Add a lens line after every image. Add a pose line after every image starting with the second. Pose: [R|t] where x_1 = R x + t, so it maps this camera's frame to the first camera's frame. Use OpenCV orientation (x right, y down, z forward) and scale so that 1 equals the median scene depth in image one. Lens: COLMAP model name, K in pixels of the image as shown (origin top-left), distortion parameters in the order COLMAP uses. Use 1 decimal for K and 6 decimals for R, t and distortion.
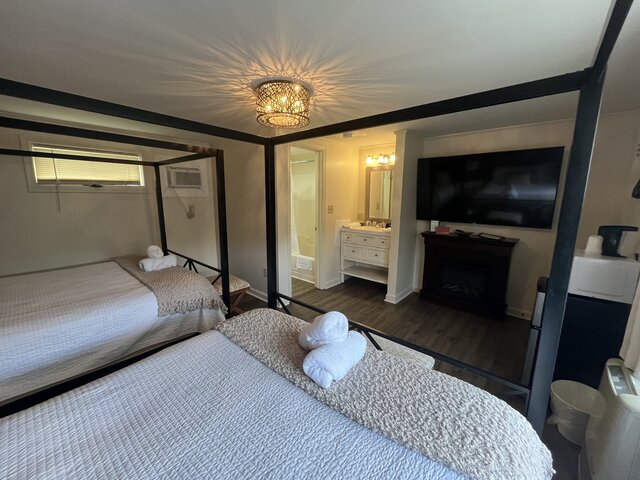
lens RADIAL K [[258.8, 0, 319.9], [0, 258.8, 240.1], [0, 0, 1]] dist [-0.001211, -0.000145]
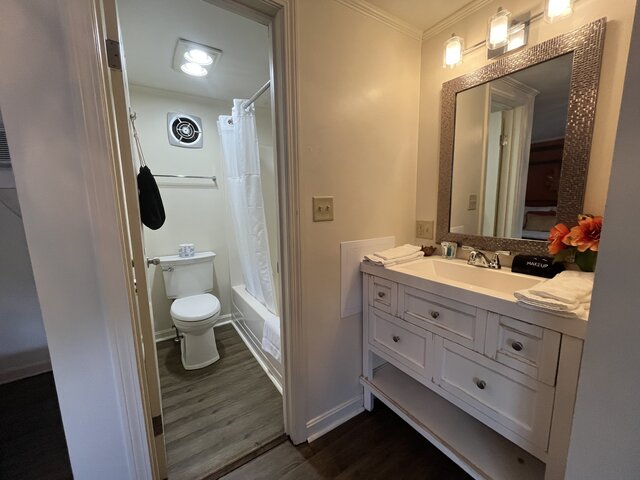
lens RADIAL K [[258.8, 0, 319.5], [0, 258.8, 239.3], [0, 0, 1]] dist [-0.001211, -0.000145]
pose [[0.965415, 0.017311, -0.260144, 0.117271], [-0.022558, 0.999598, -0.017198, -0.071899], [0.259741, 0.022472, 0.965417, 0.651609]]
